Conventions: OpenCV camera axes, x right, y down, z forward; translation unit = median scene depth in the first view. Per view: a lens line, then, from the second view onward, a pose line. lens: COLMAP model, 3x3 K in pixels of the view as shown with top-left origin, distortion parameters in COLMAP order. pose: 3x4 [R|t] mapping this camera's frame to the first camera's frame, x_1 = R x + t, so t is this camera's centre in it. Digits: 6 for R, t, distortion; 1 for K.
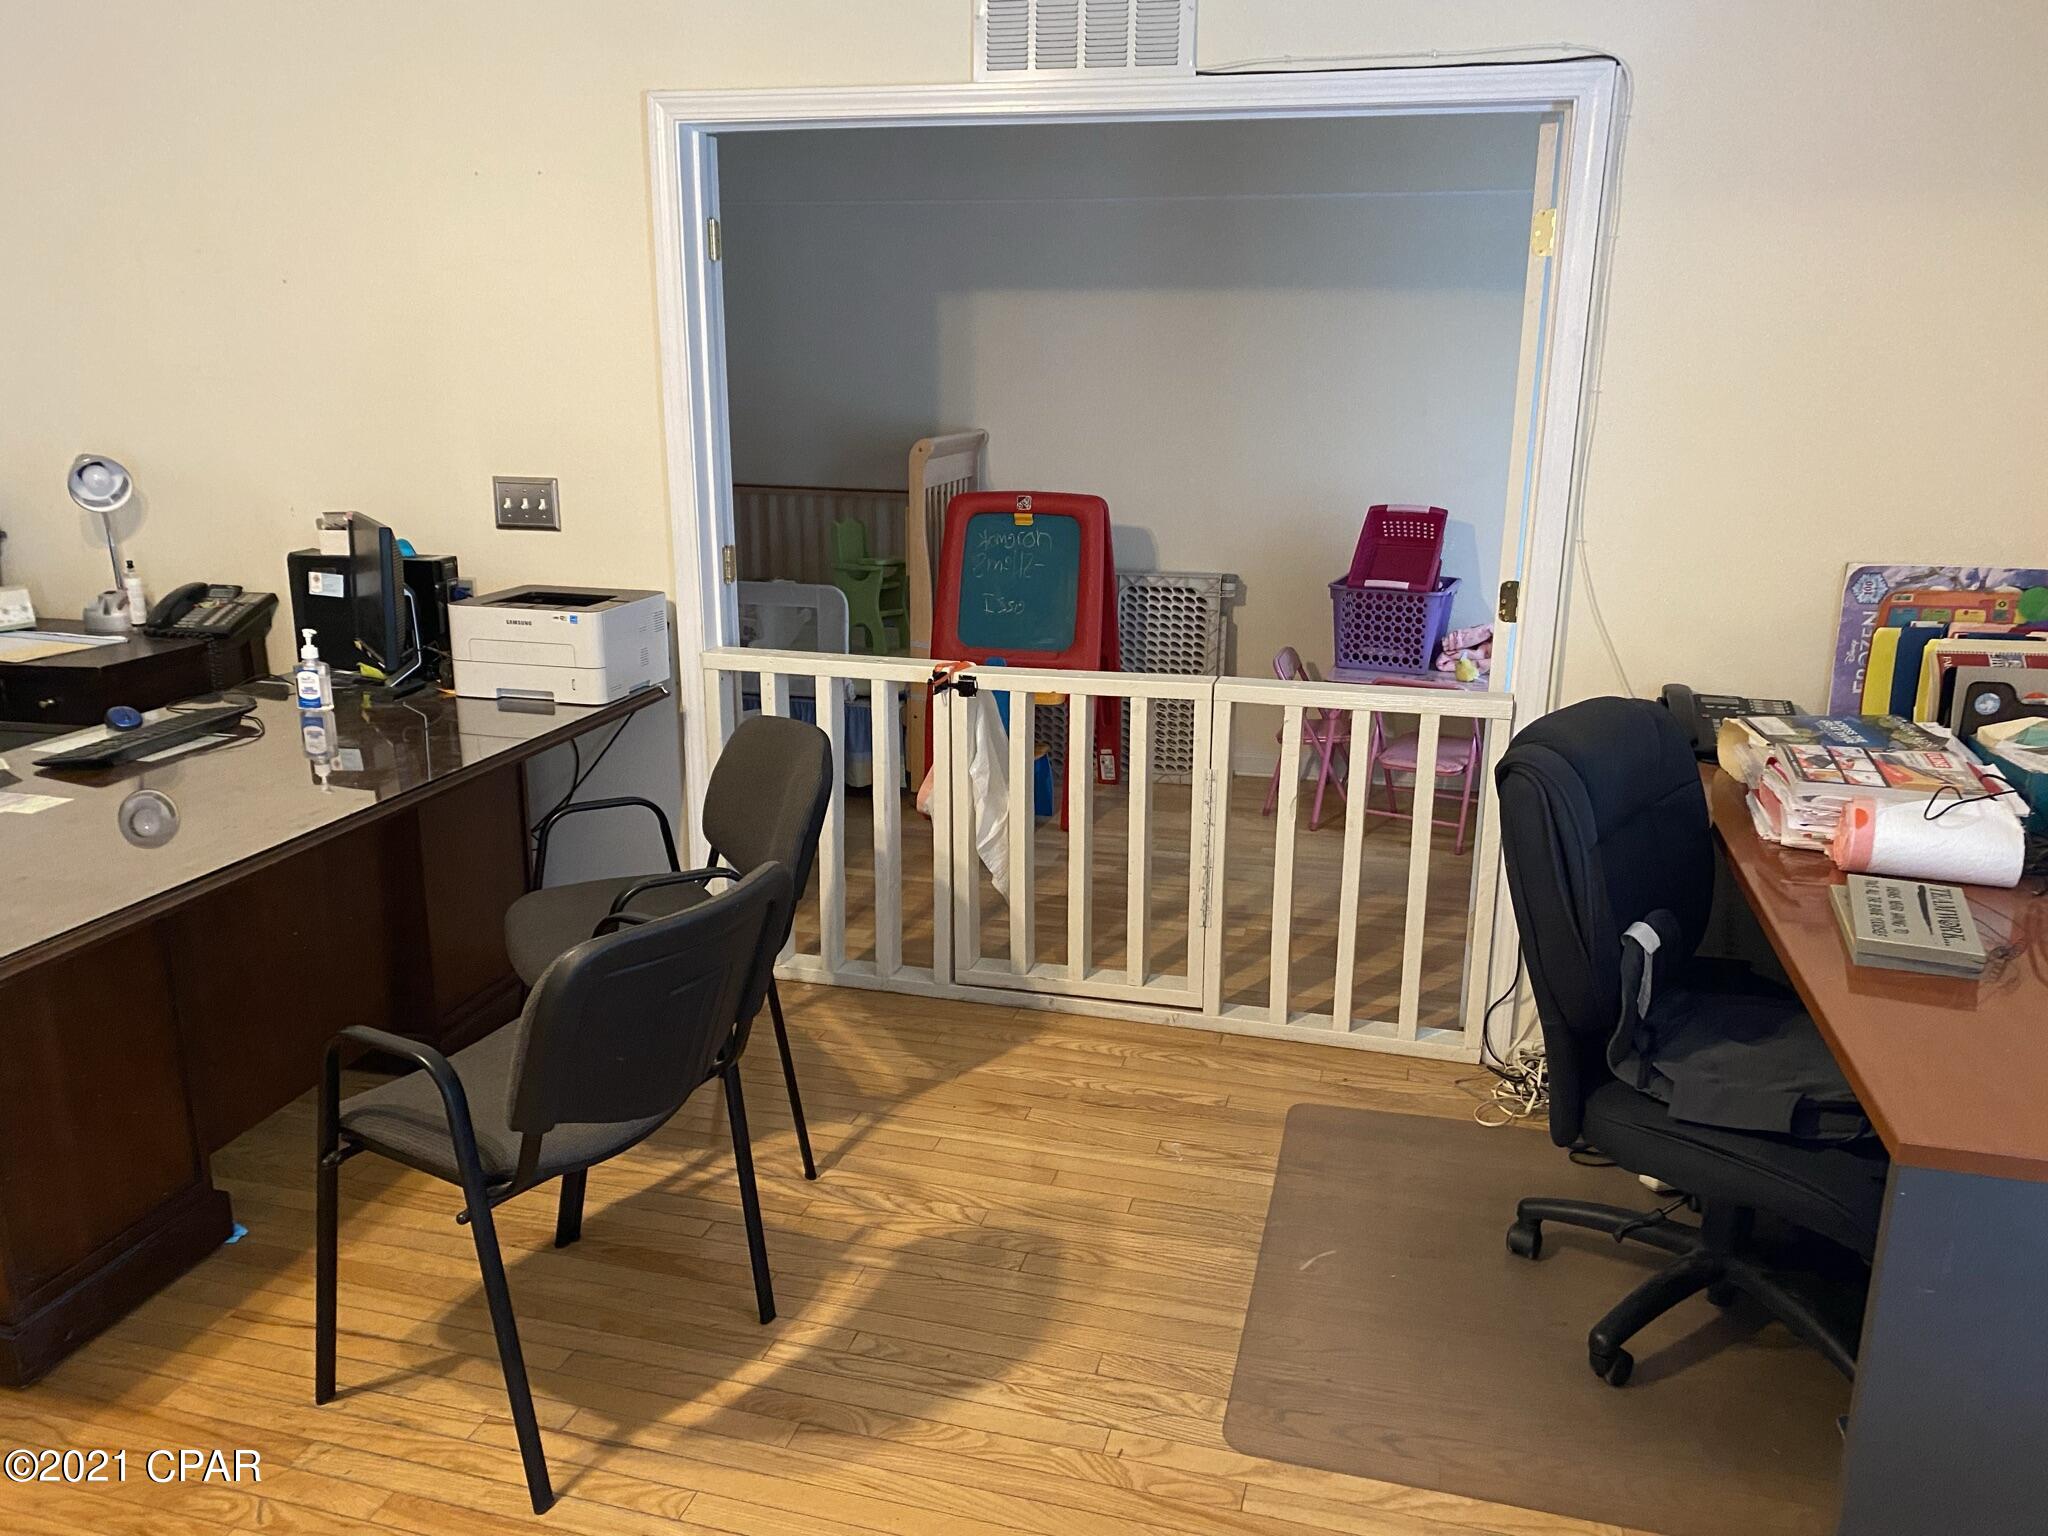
lens RADIAL K [[1548.6, 0, 1024.0], [0, 1548.6, 768.0], [0, 0, 1]] dist [0.098072, -0.183253]
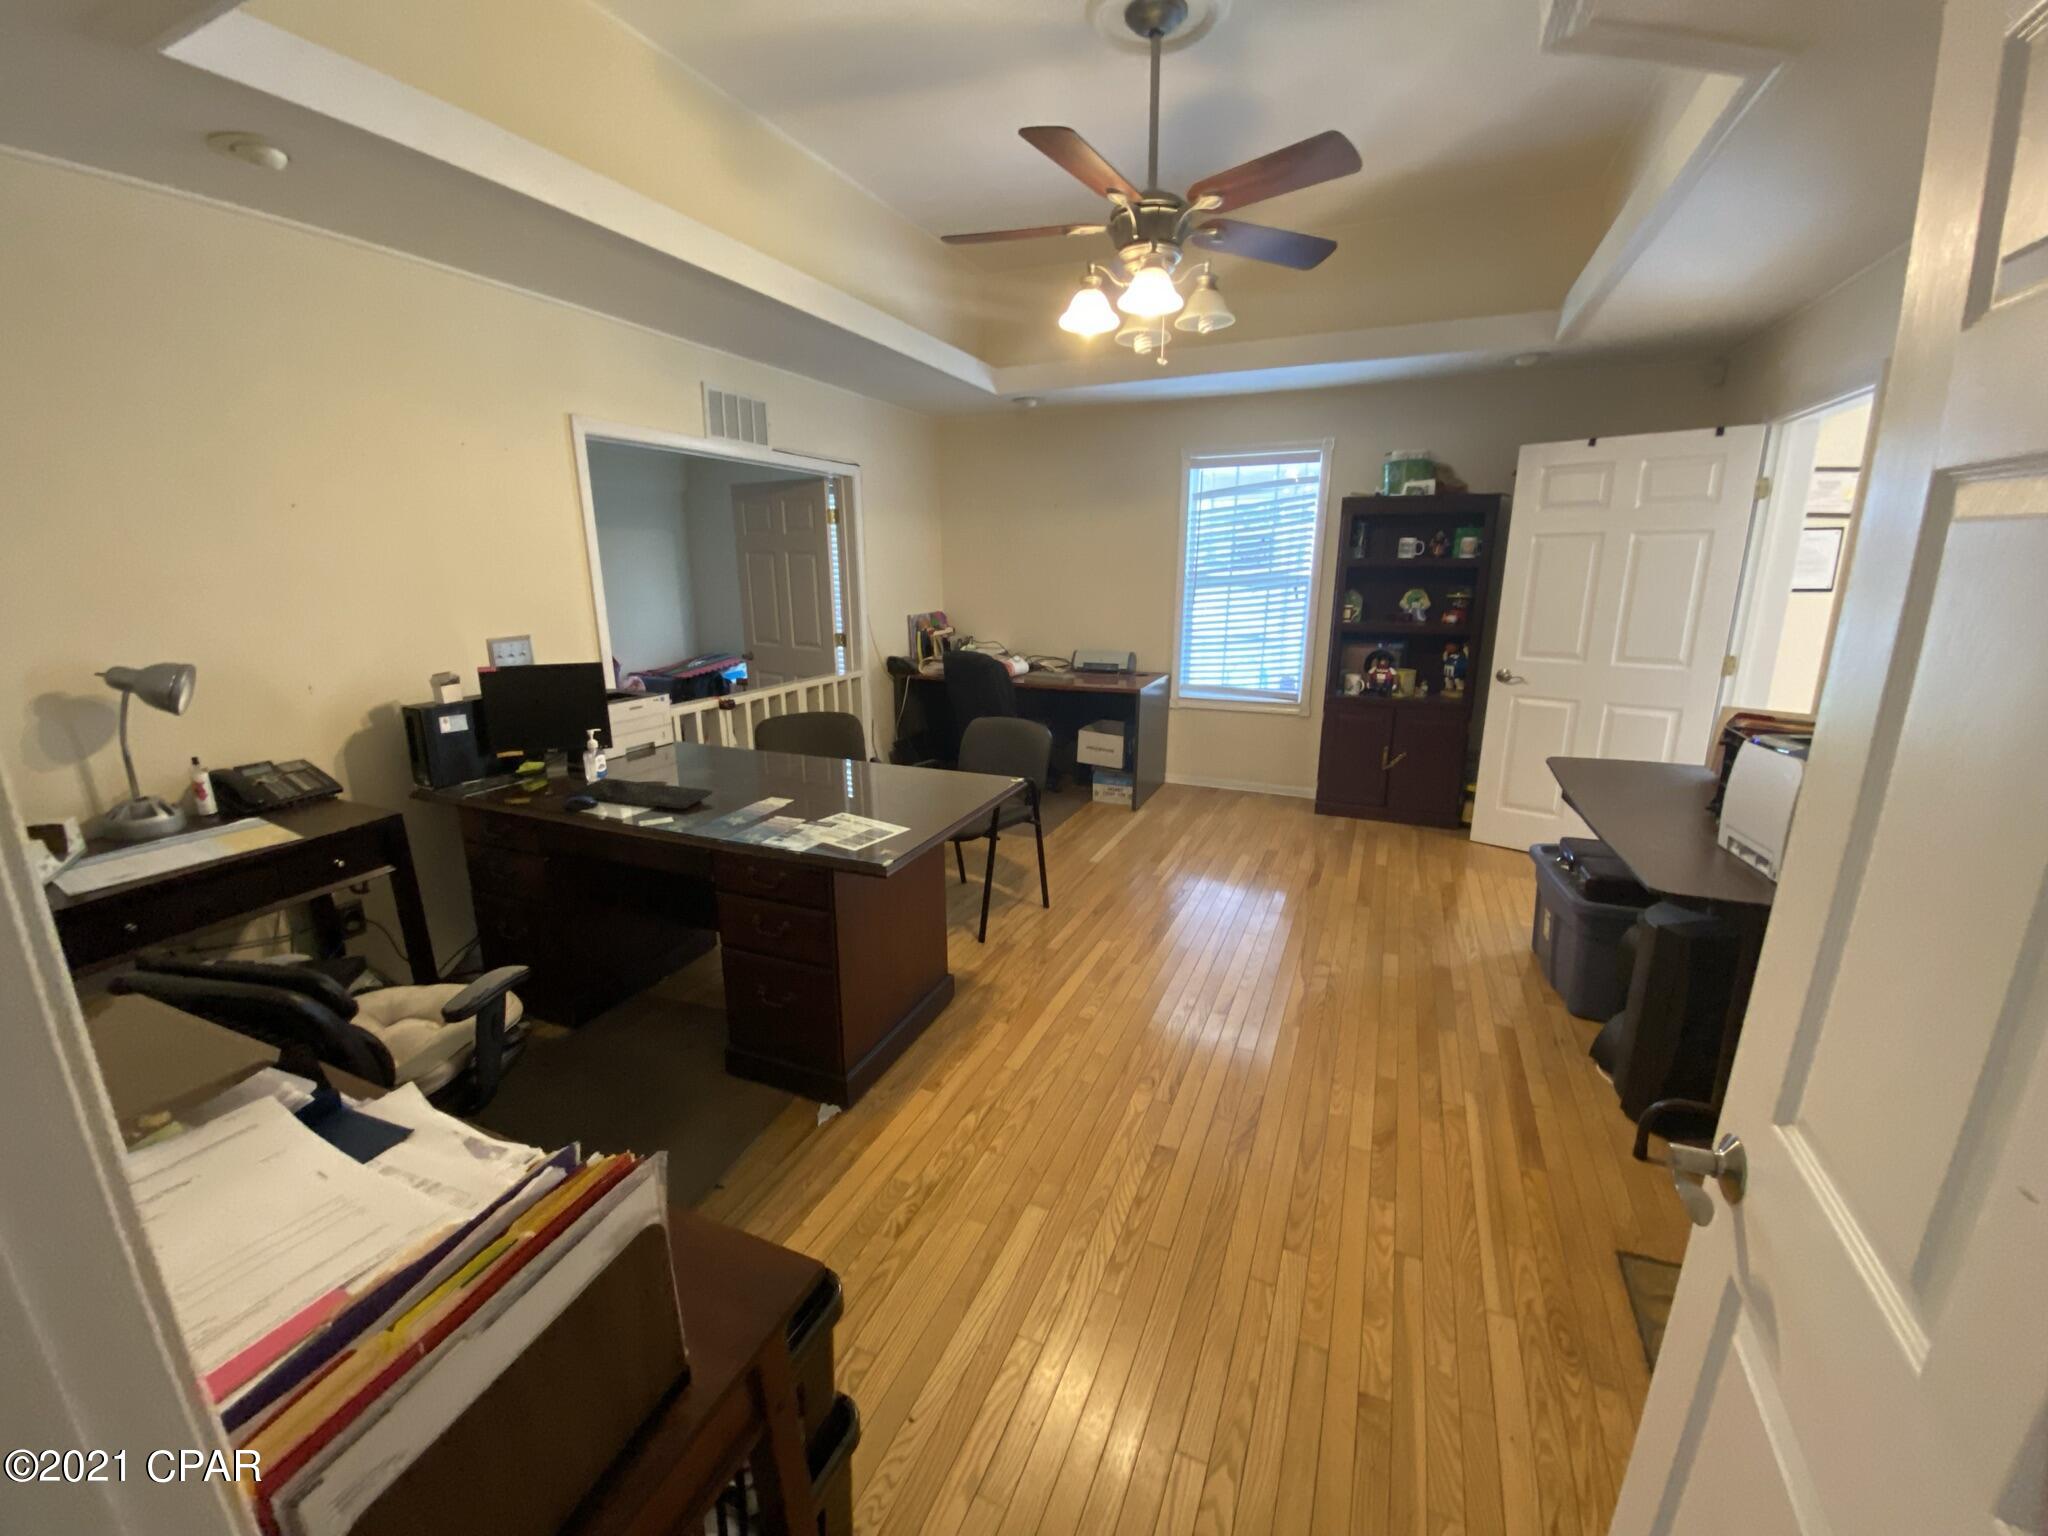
lens RADIAL K [[834.0, 0, 979.2], [0, 834.0, 783.2], [0, 0, 1]] dist [-0.012062, -0.000455]
pose [[0.174003, -0.261450, 0.949404, -1.174898], [0.268997, 0.940063, 0.209577, -0.106096], [-0.947293, 0.218919, 0.233903, 0.425821]]
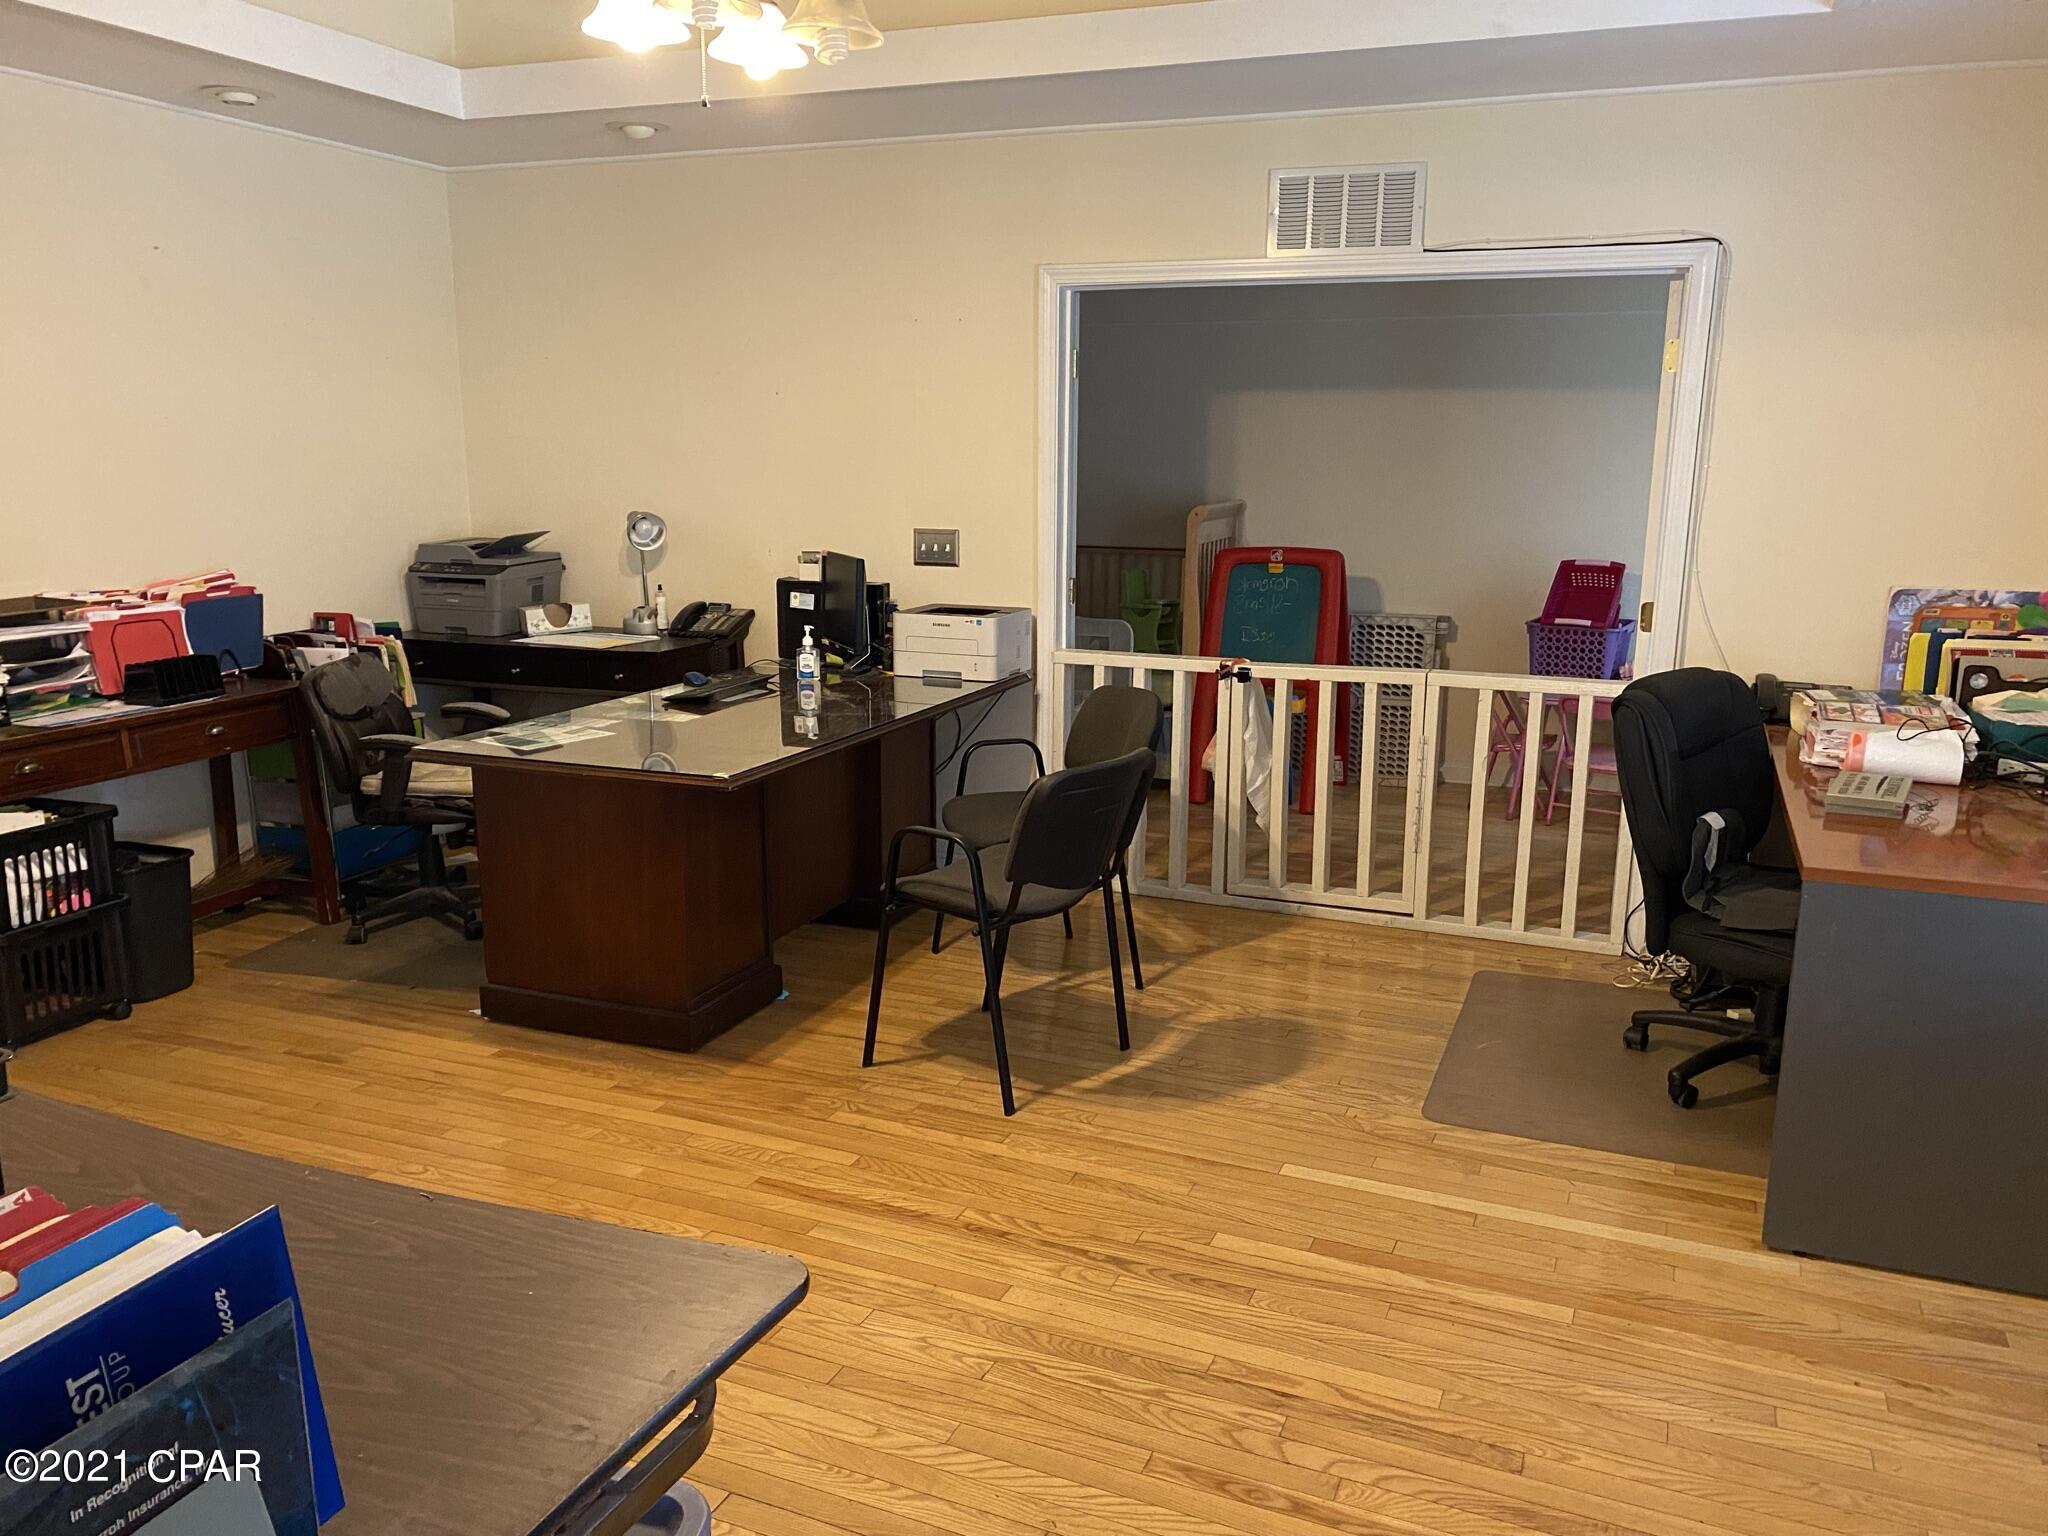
lens RADIAL K [[1548.6, 0, 1024.0], [0, 1548.6, 768.0], [0, 0, 1]] dist [0.098072, -0.183253]
pose [[0.990594, 0.025931, -0.134353, -0.044250], [-0.032761, 0.998267, -0.048880, 0.107790], [0.132853, 0.052822, 0.989727, -0.417035]]
